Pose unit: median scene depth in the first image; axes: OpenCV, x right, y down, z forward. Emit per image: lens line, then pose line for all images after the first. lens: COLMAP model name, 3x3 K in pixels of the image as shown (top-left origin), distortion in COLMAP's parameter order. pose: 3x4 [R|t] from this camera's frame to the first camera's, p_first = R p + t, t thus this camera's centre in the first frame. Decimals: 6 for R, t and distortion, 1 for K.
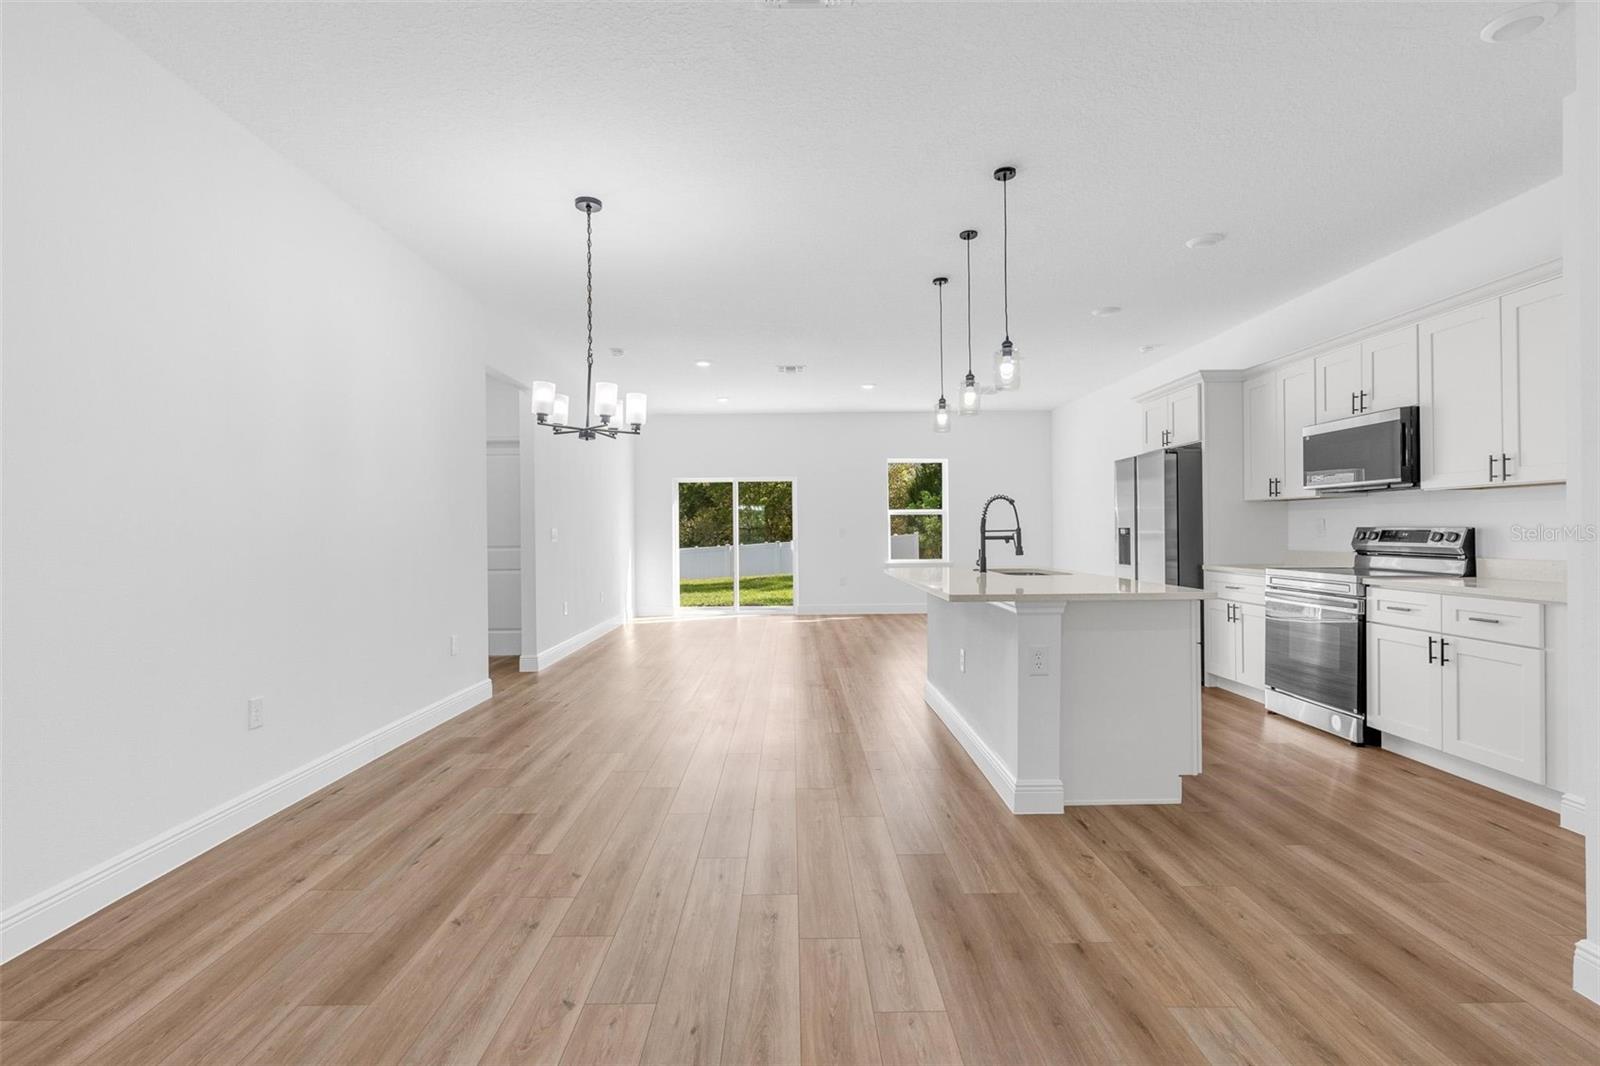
lens RADIAL K [[731.9, 0, 796.7], [0, 731.9, 530.5], [0, 0, 1]] dist [-0.008231, 0.003625]
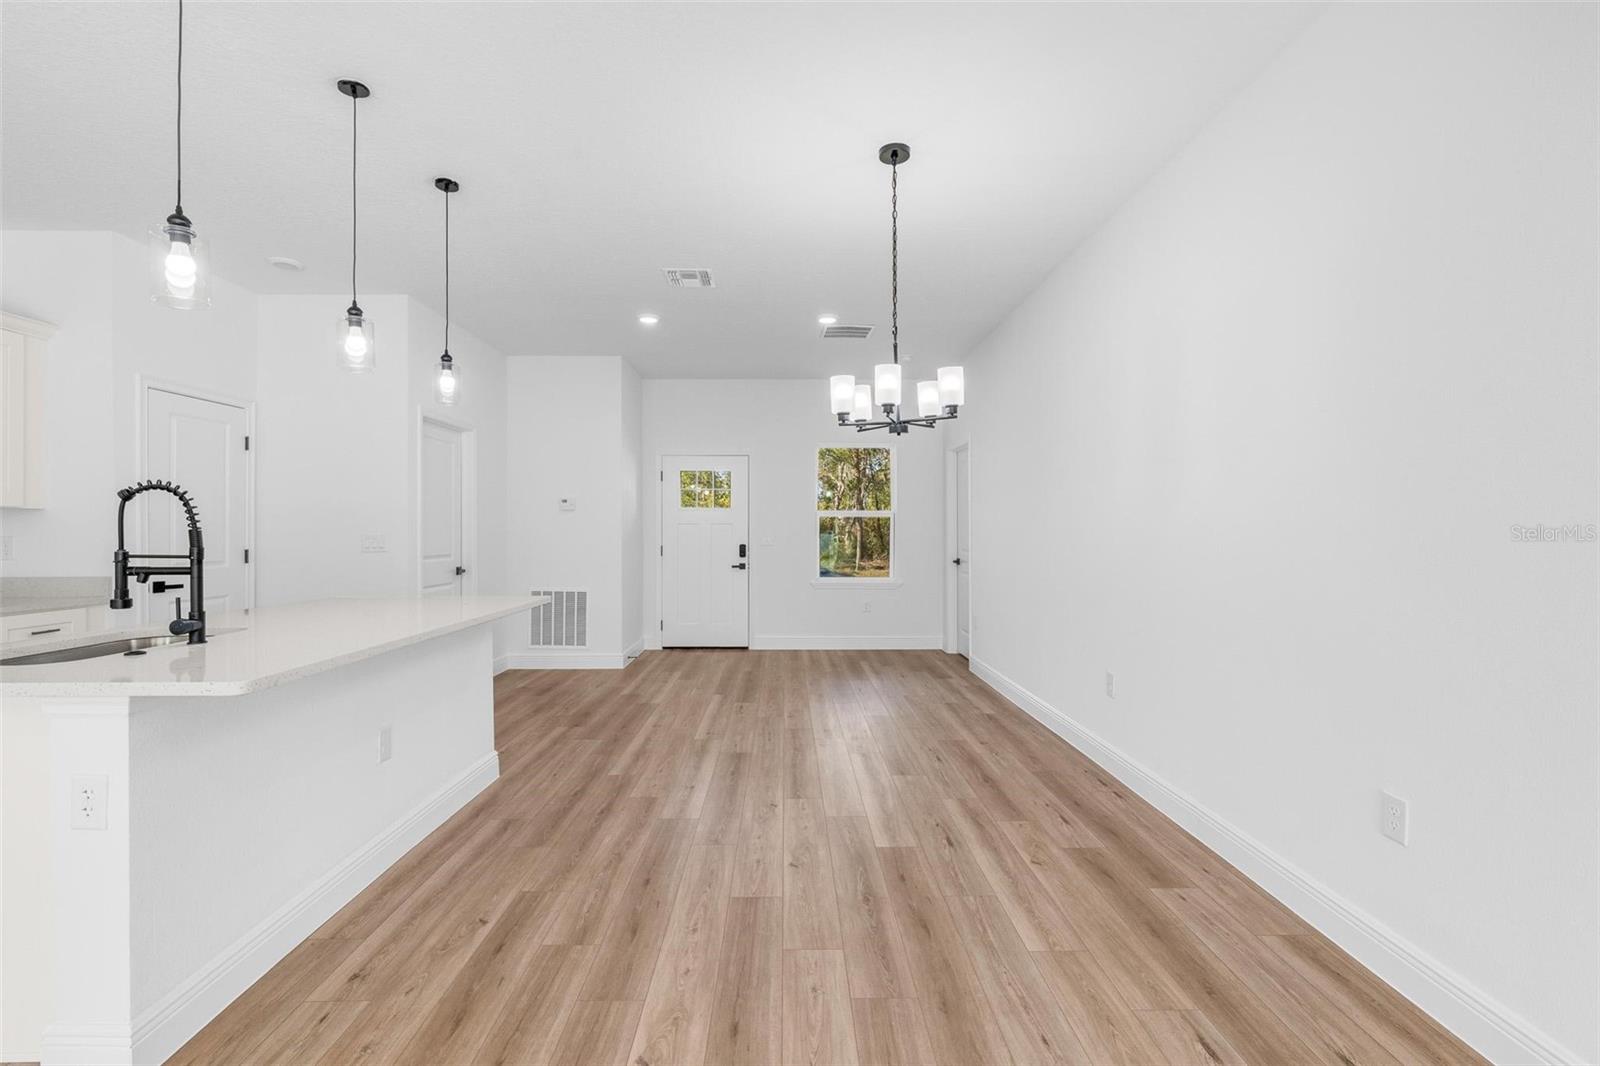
lens RADIAL K [[731.9, 0, 795.6], [0, 731.9, 531.6], [0, 0, 1]] dist [-0.008231, 0.003625]
pose [[-0.999927, 0.010284, -0.006276, -0.129137], [0.010285, 0.999947, -0.000180, -0.011185], [0.006274, -0.000245, -0.999980, 1.472176]]
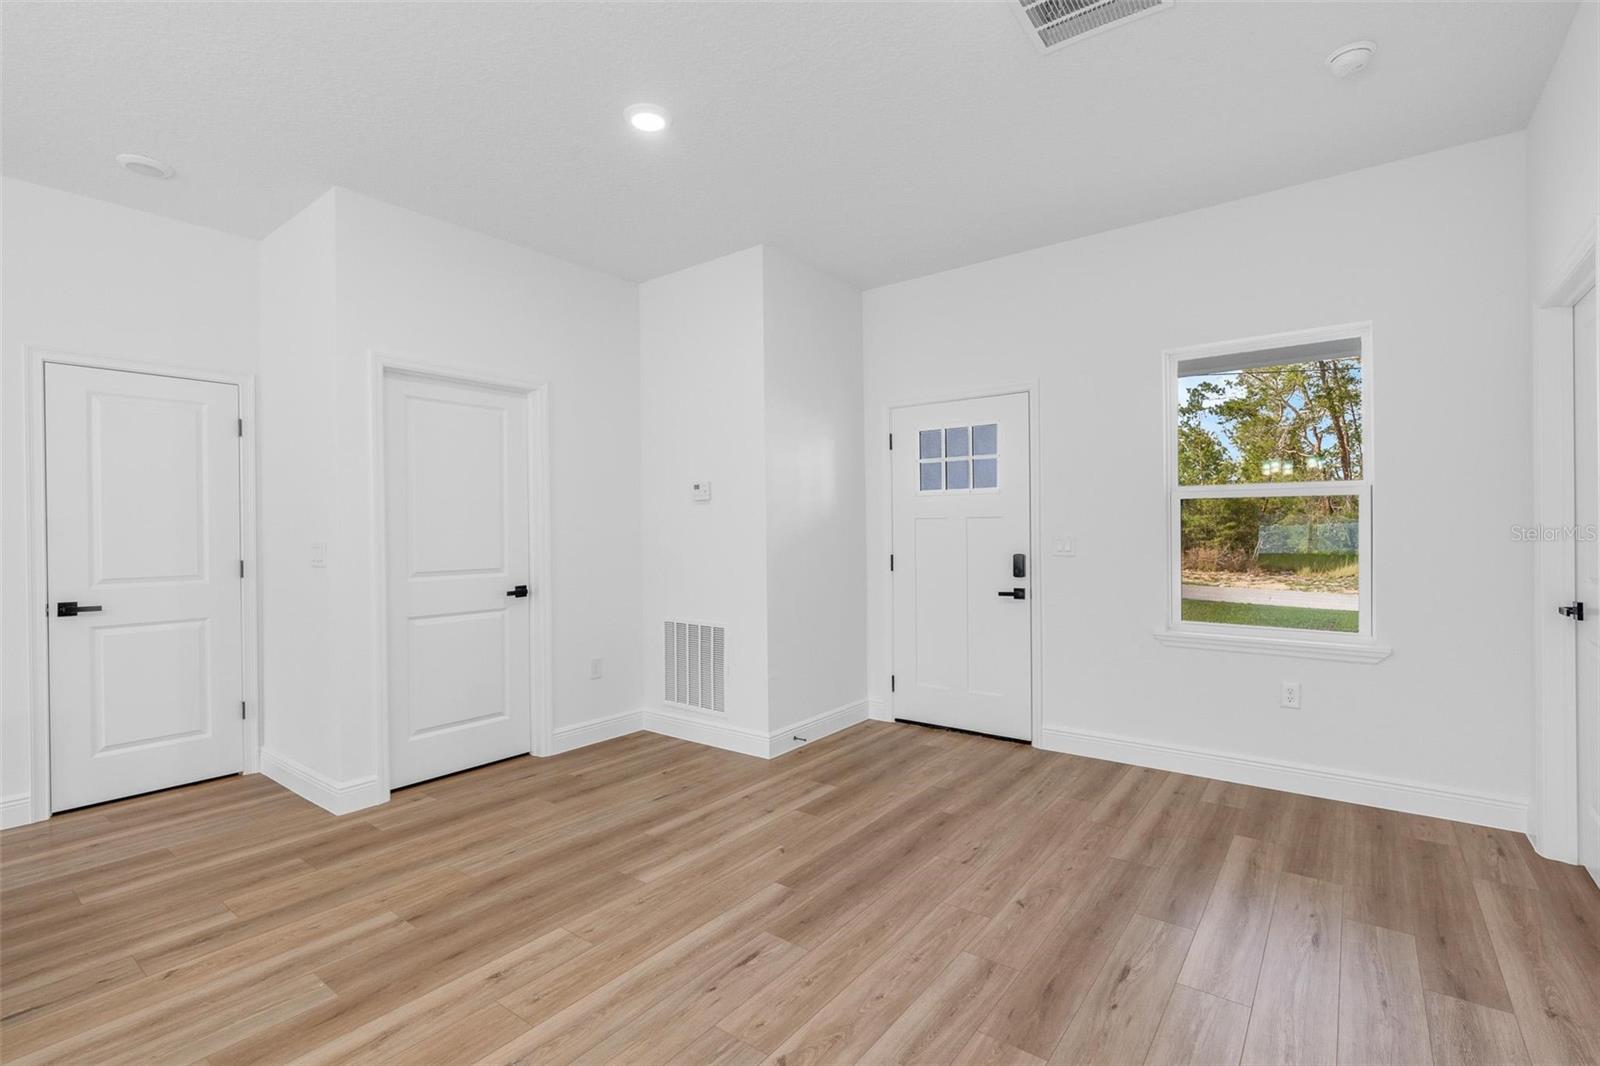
lens RADIAL K [[731.9, 0, 793.4], [0, 731.9, 532.9], [0, 0, 1]] dist [-0.008231, 0.003625]
pose [[-0.789065, 0.016460, 0.614089, -0.362939], [0.017331, 0.999840, -0.004531, -0.010857], [-0.614065, 0.007068, -0.789224, 0.692729]]
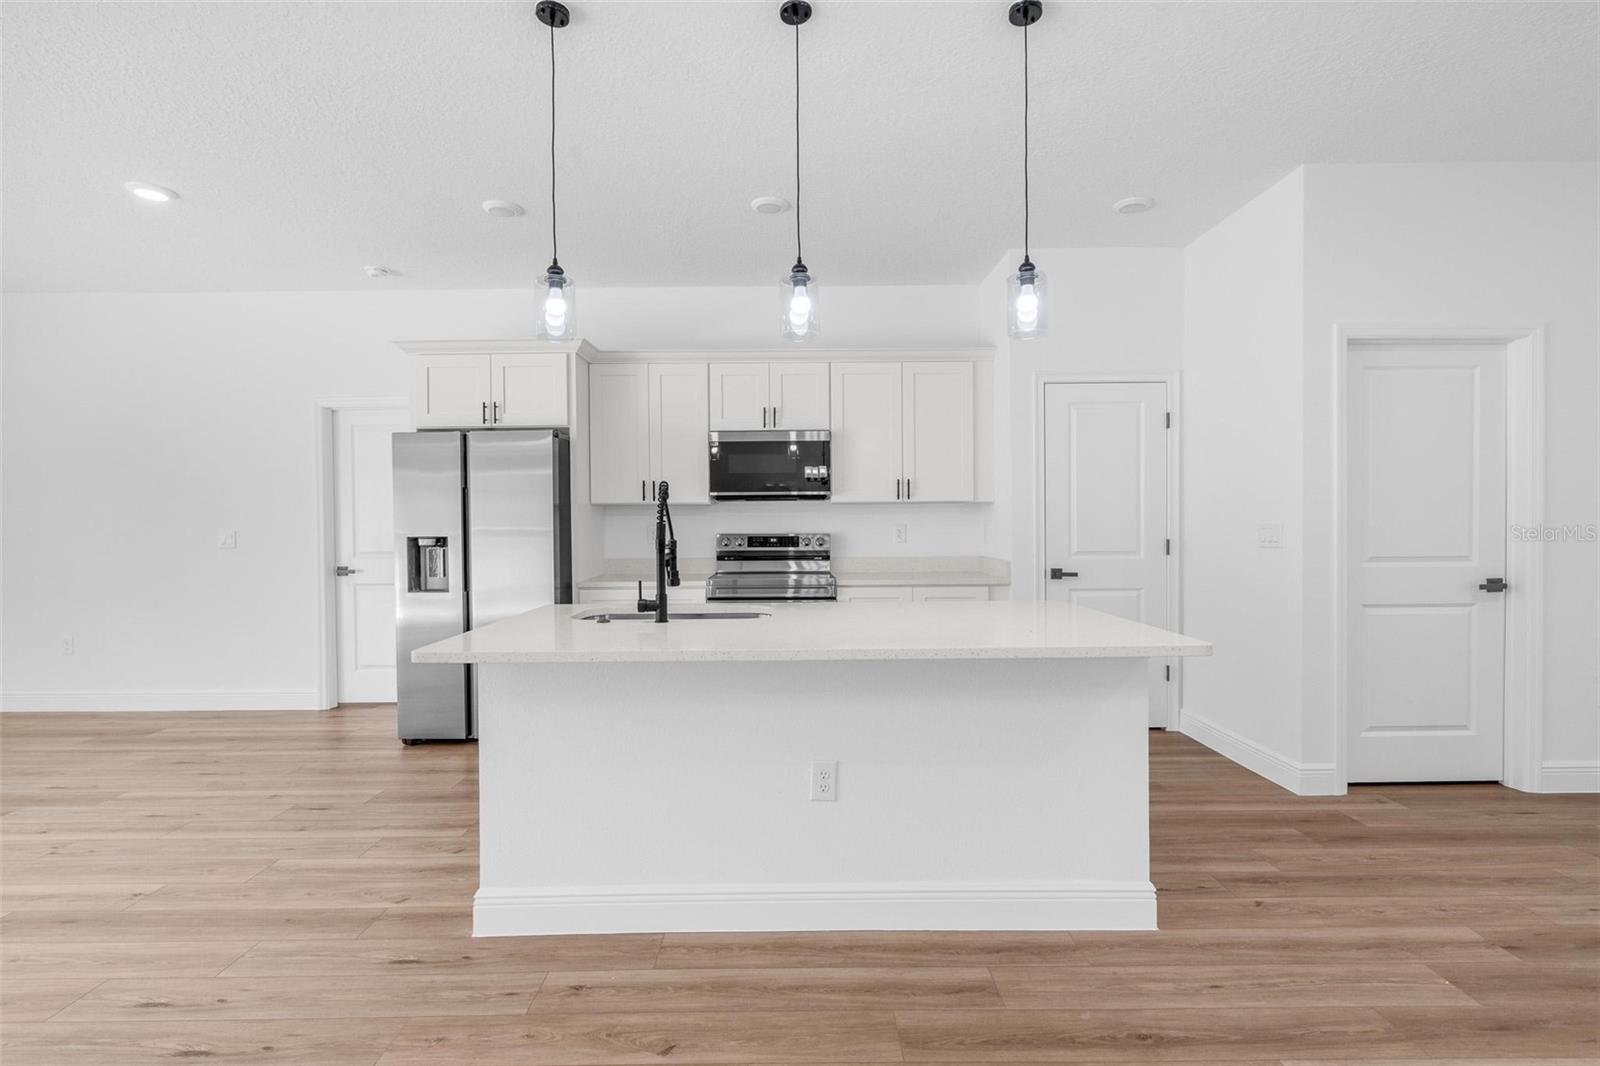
lens RADIAL K [[731.9, 0, 795.3], [0, 731.9, 532.1], [0, 0, 1]] dist [-0.008231, 0.003625]
pose [[0.000482, -0.005076, 0.999987, -0.285977], [0.007035, 0.999962, 0.005073, -0.011544], [-0.999975, 0.007032, 0.000518, 0.899332]]
